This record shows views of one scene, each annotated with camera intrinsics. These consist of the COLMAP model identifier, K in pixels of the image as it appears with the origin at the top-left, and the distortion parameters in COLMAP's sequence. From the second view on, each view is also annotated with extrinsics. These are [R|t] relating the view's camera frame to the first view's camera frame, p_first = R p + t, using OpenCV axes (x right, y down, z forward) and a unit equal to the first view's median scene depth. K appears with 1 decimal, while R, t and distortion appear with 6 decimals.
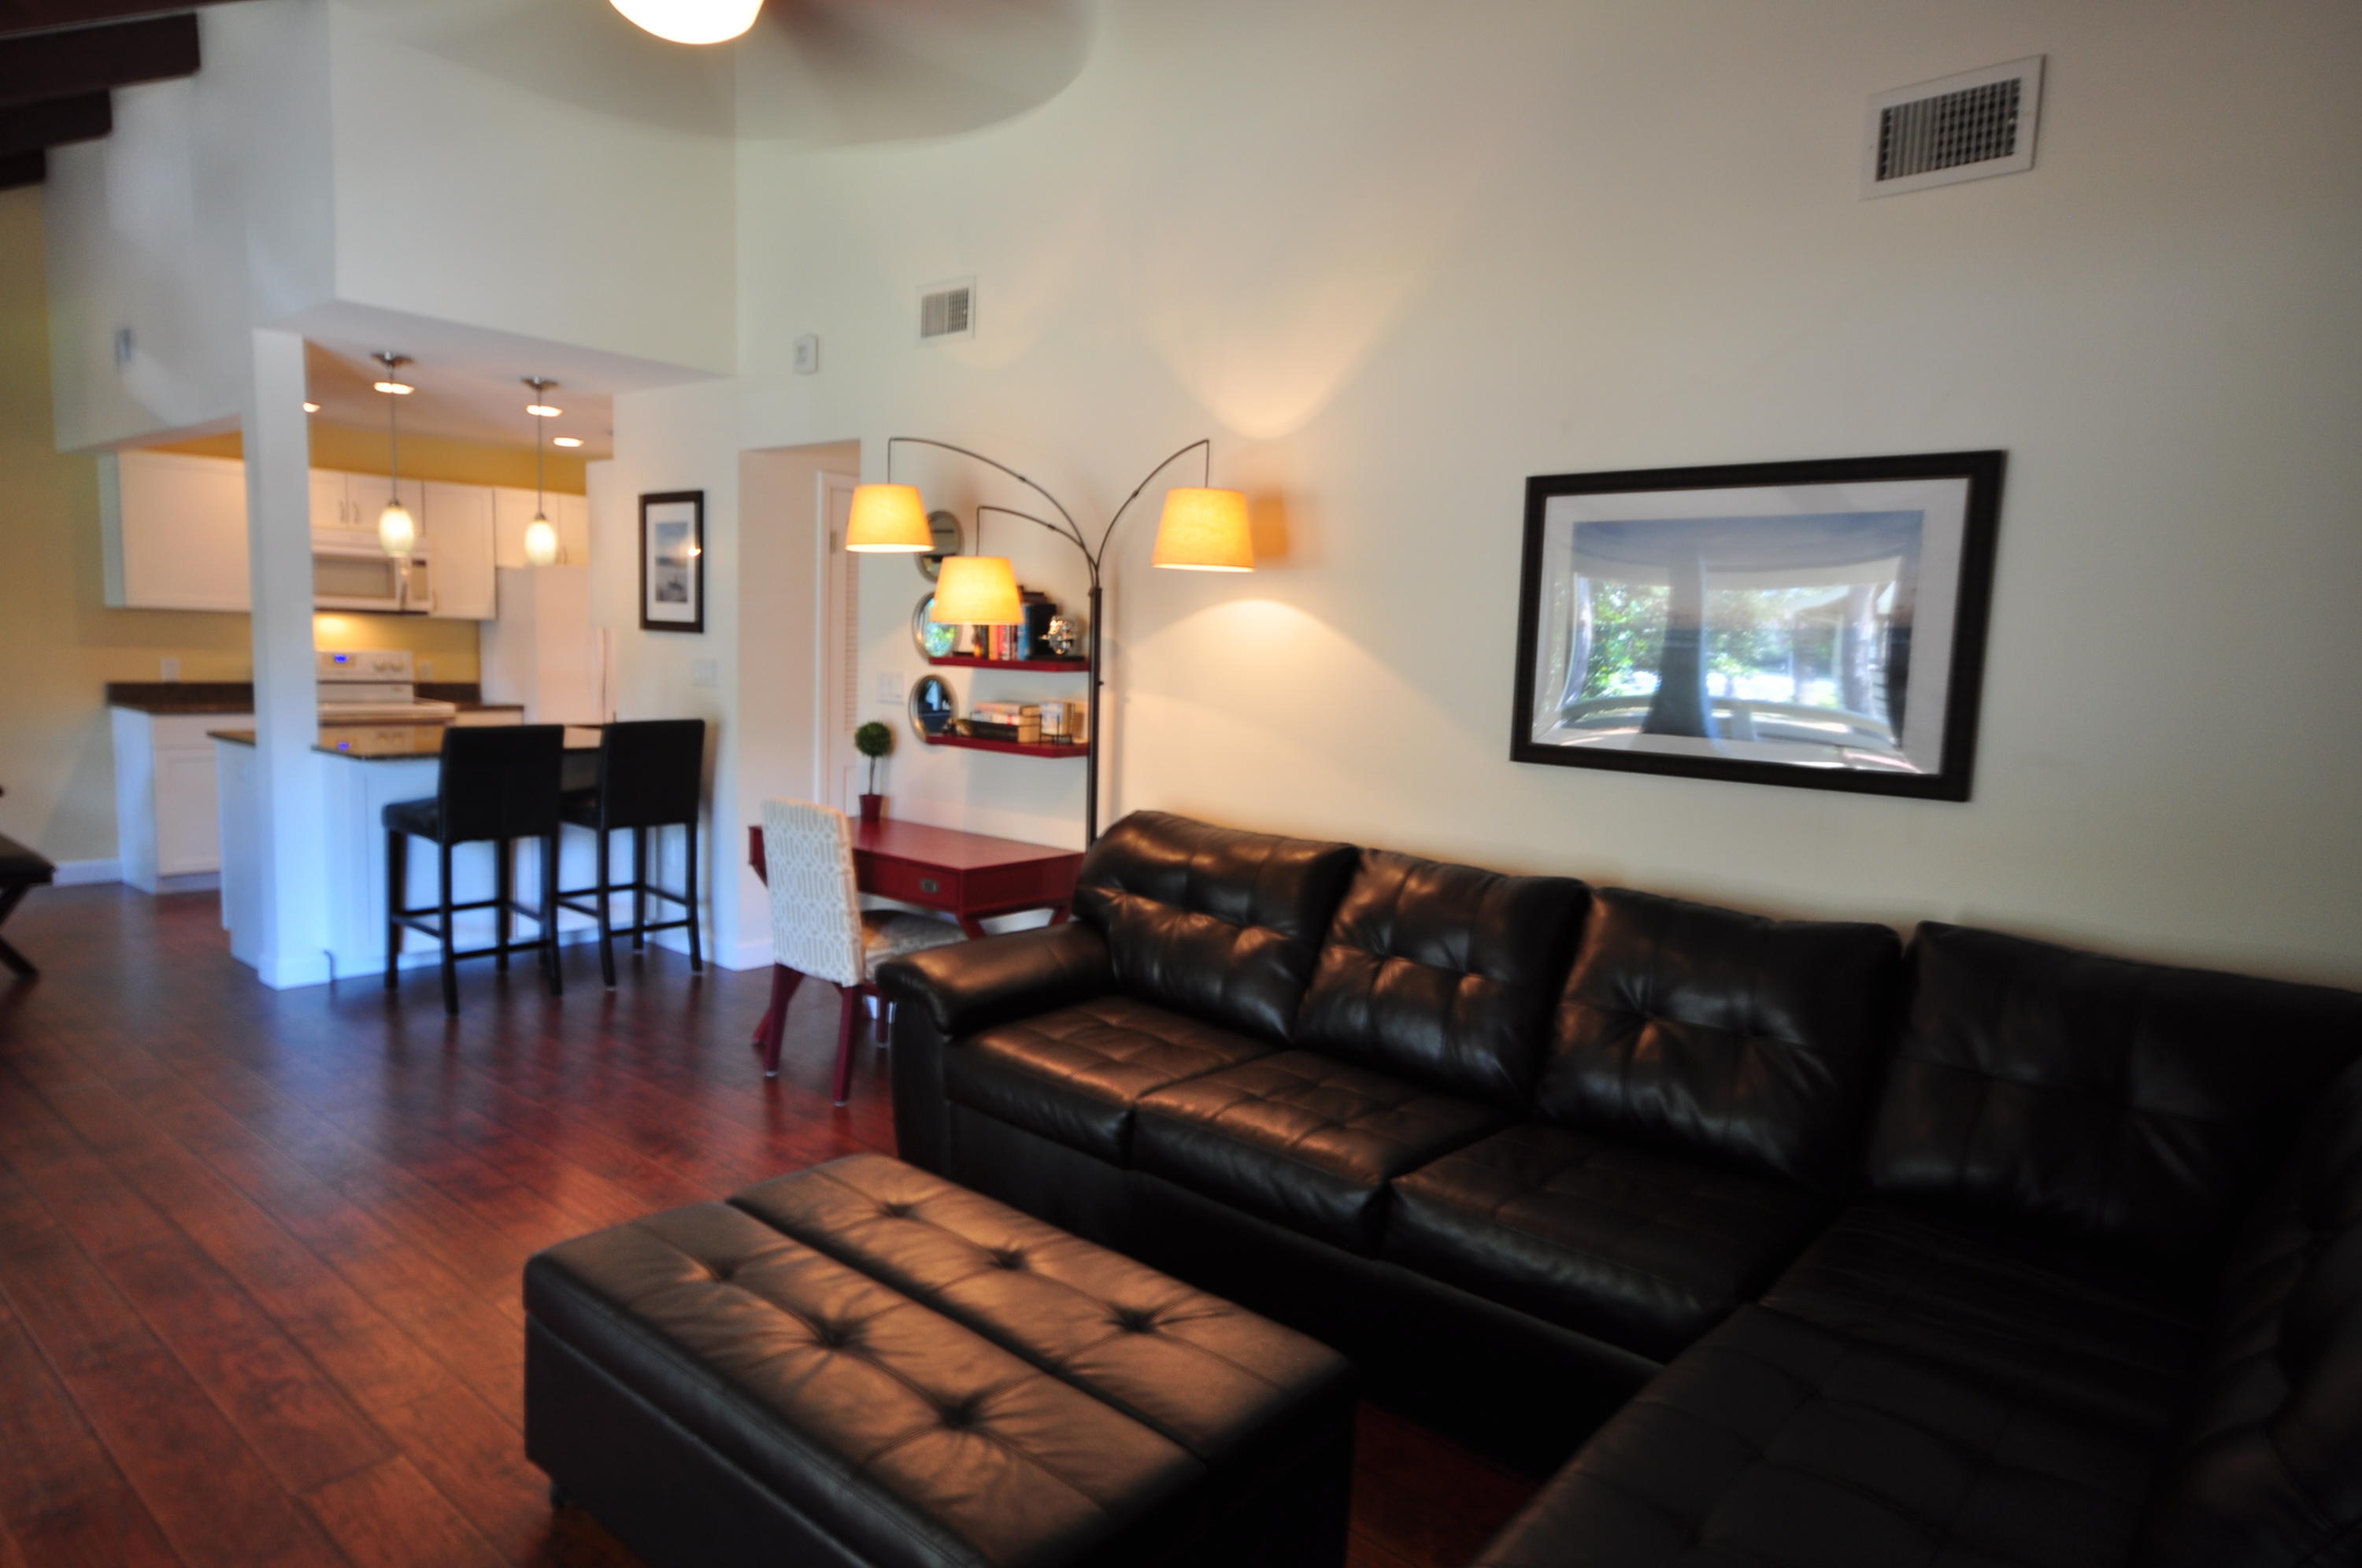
lens RADIAL K [[1404.9, 0, 1175.7], [0, 1404.9, 784.9], [0, 0, 1]] dist [0.019050, 0.004602]
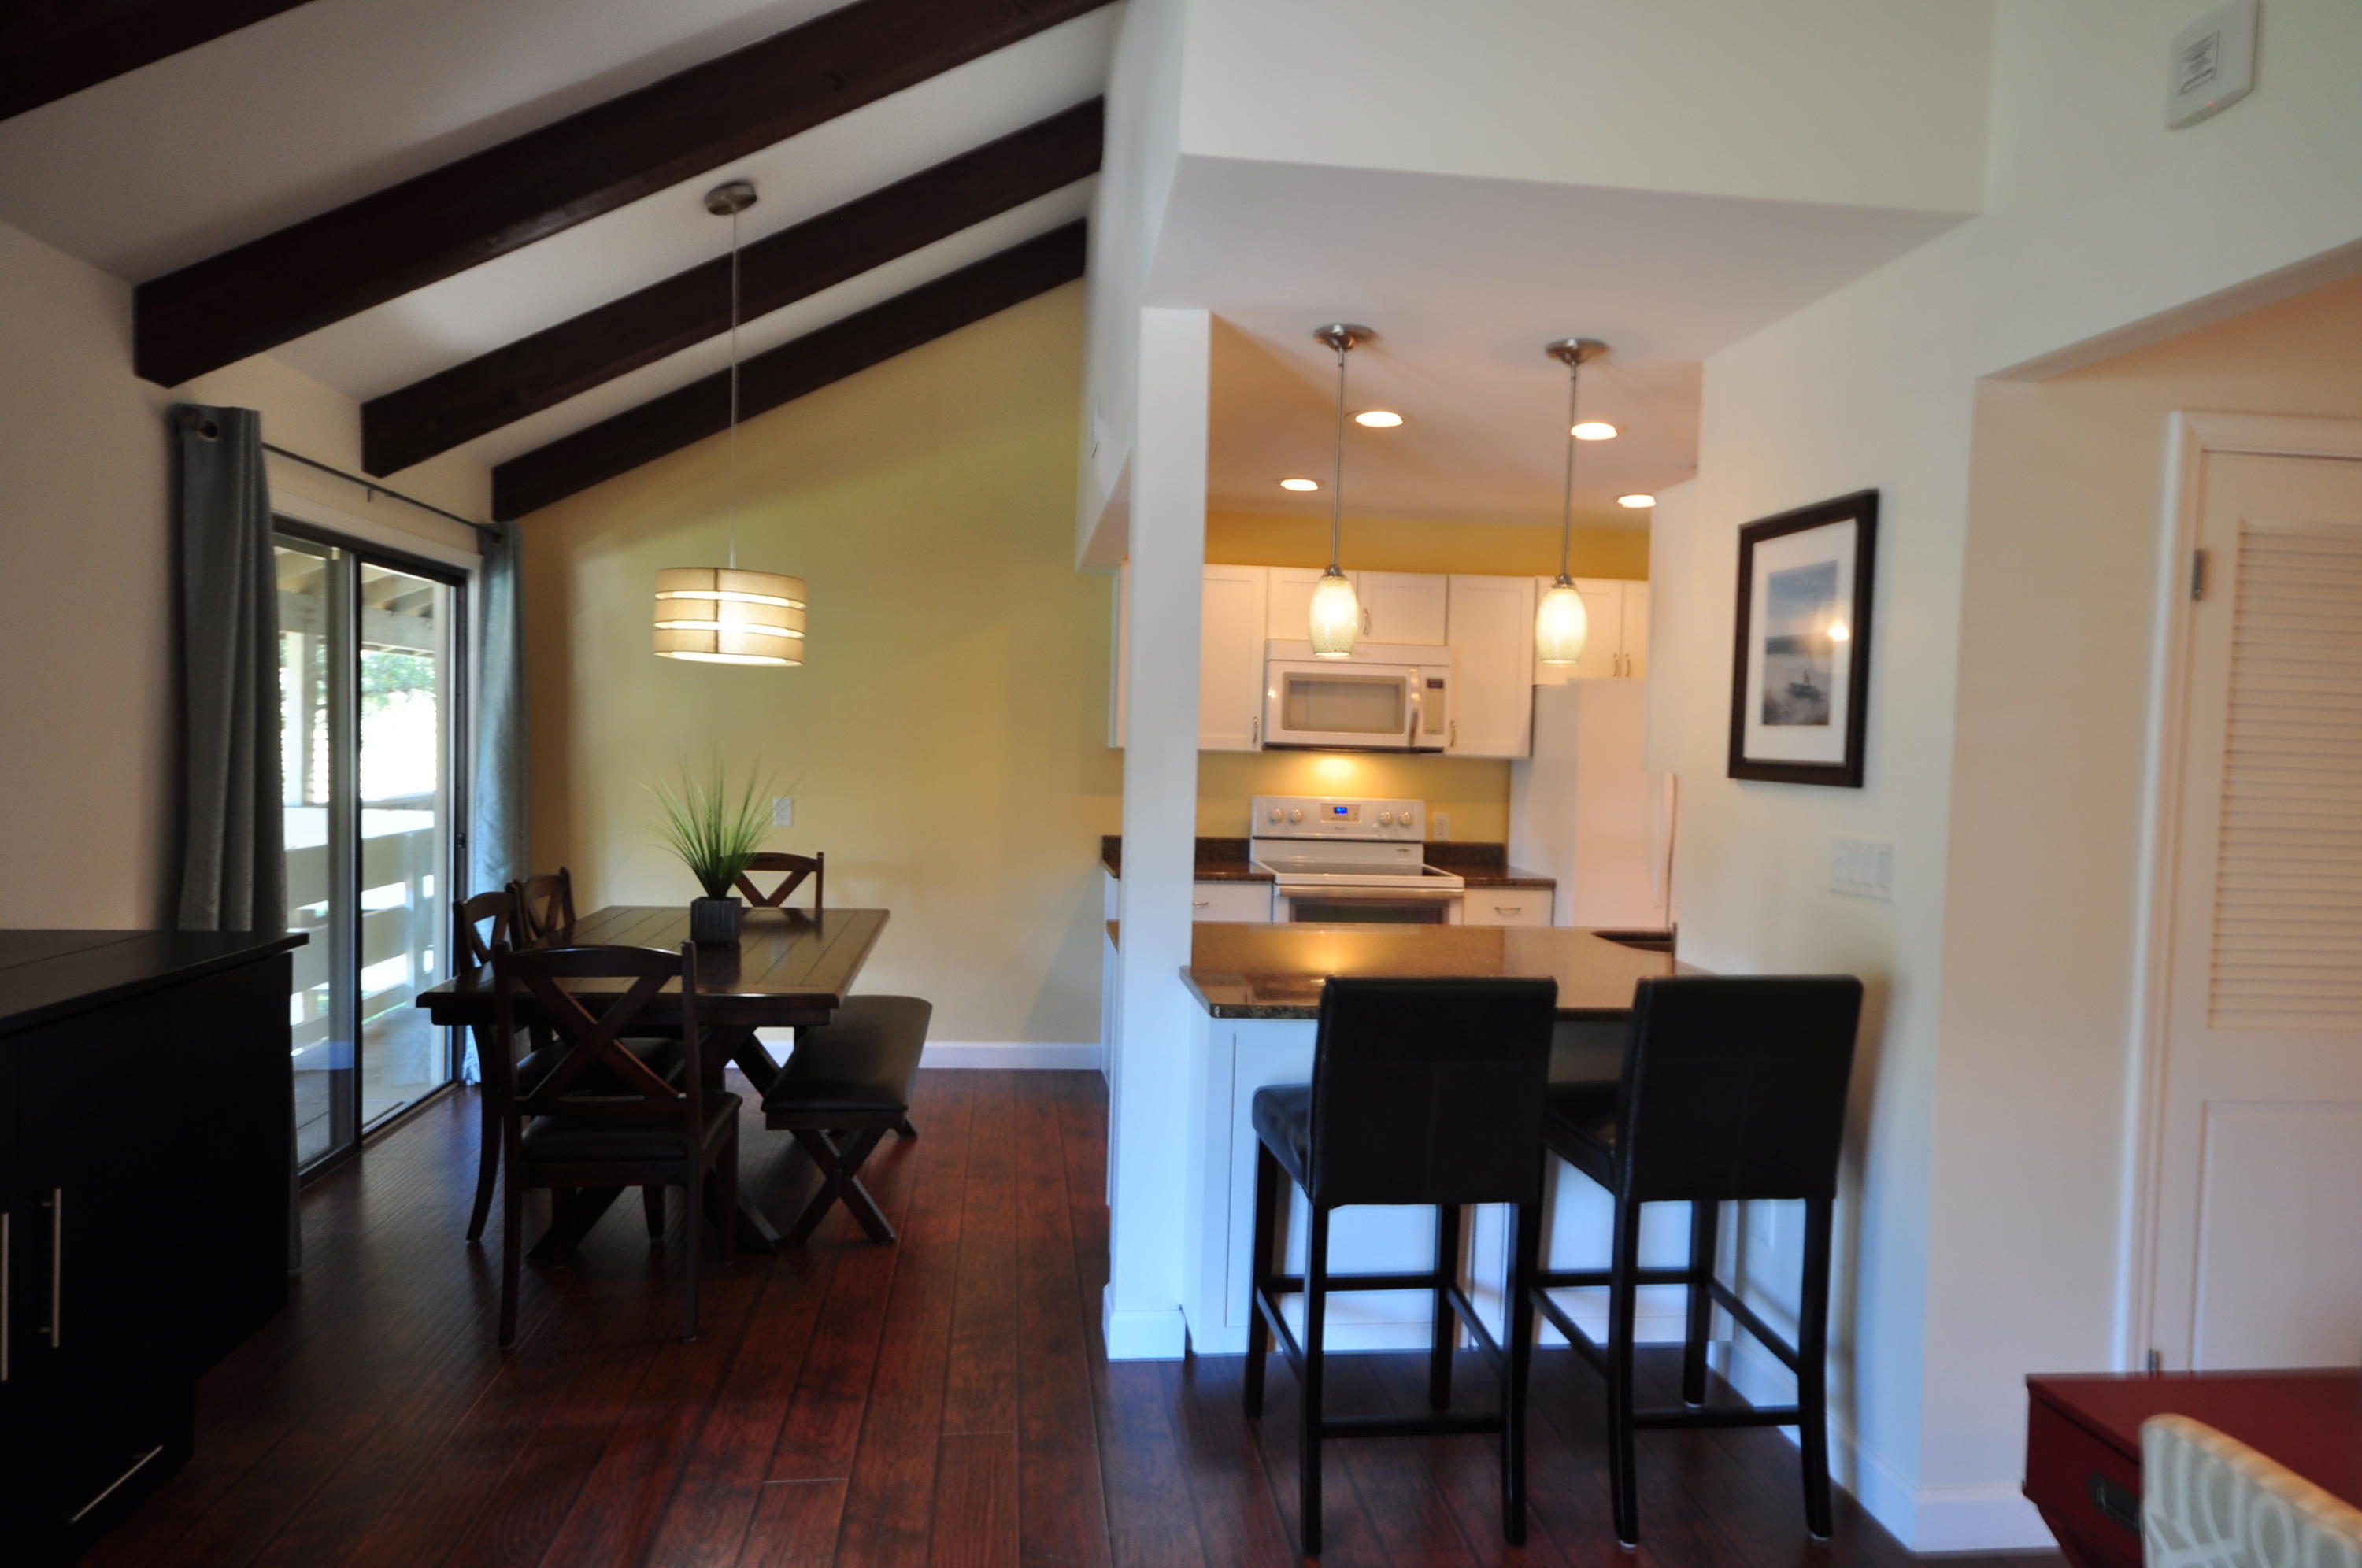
lens RADIAL K [[1404.9, 0, 1164.0], [0, 1404.9, 791.0], [0, 0, 1]] dist [0.019050, 0.004602]
pose [[0.734944, 0.013971, -0.677984, -0.180769], [-0.076167, 0.995162, -0.062059, -0.058064], [0.673837, 0.097250, 0.732452, 0.481166]]
